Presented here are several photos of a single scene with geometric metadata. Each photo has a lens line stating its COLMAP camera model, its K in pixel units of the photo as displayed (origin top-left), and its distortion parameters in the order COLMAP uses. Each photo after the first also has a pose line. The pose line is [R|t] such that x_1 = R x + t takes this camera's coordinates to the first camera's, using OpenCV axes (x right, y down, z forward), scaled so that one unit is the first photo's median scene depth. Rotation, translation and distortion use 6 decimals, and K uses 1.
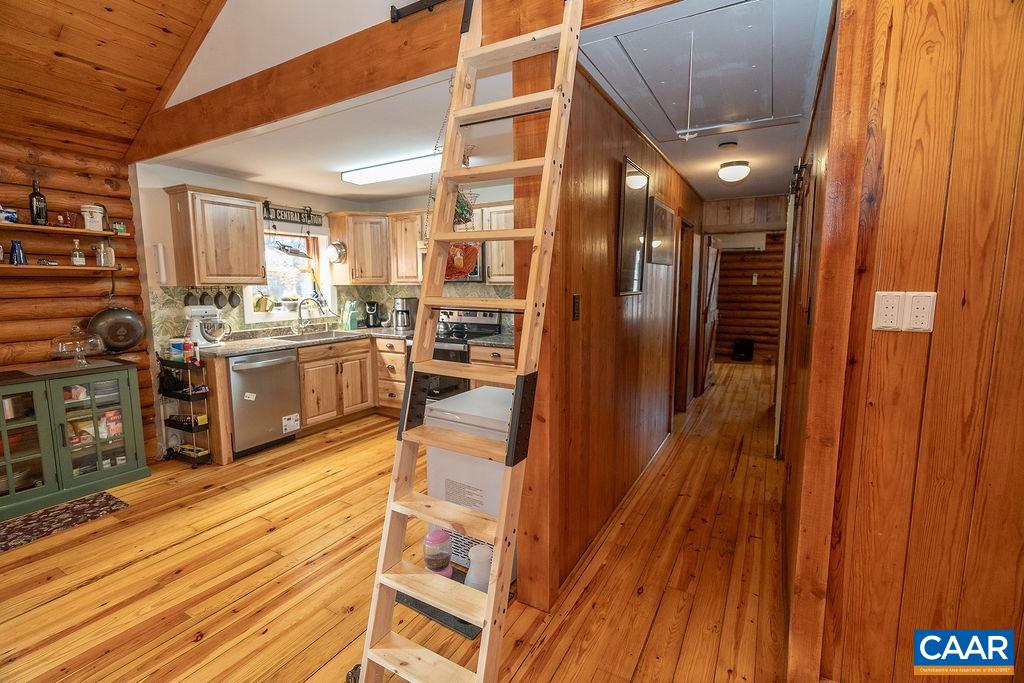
lens RADIAL K [[458.1, 0, 513.6], [0, 458.1, 342.8], [0, 0, 1]] dist [-0.007294, 0.002018]
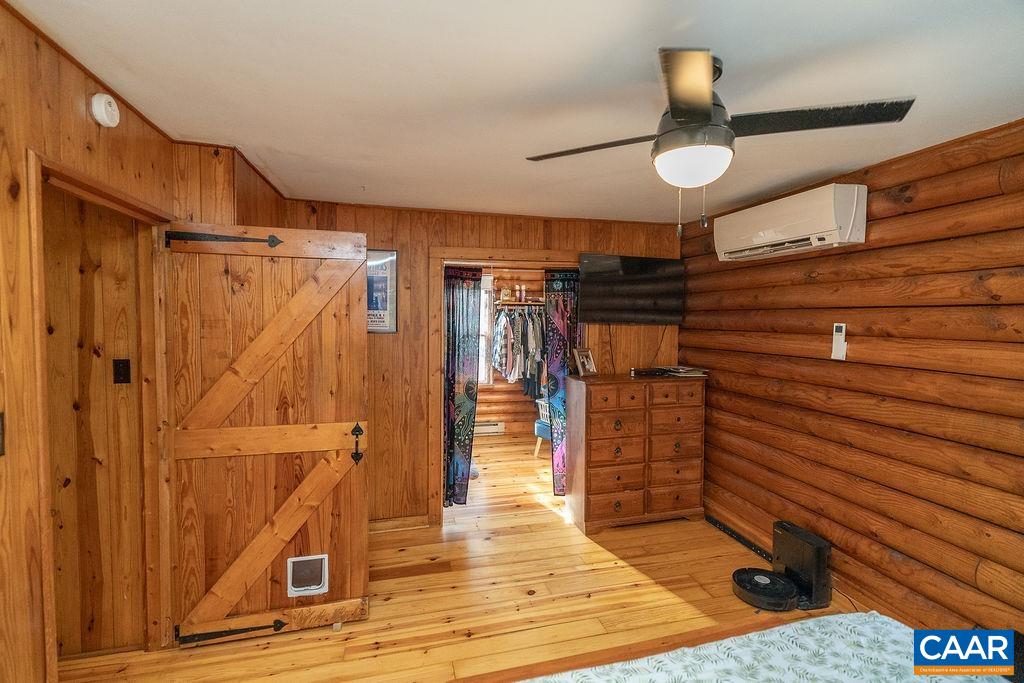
lens RADIAL K [[458.1, 0, 513.1], [0, 458.1, 337.9], [0, 0, 1]] dist [-0.007294, 0.002018]
pose [[0.699221, 0.047270, -0.713341, 0.589584], [-0.097087, 0.994846, -0.029242, -0.111776], [0.708283, 0.089703, 0.700206, 0.637892]]
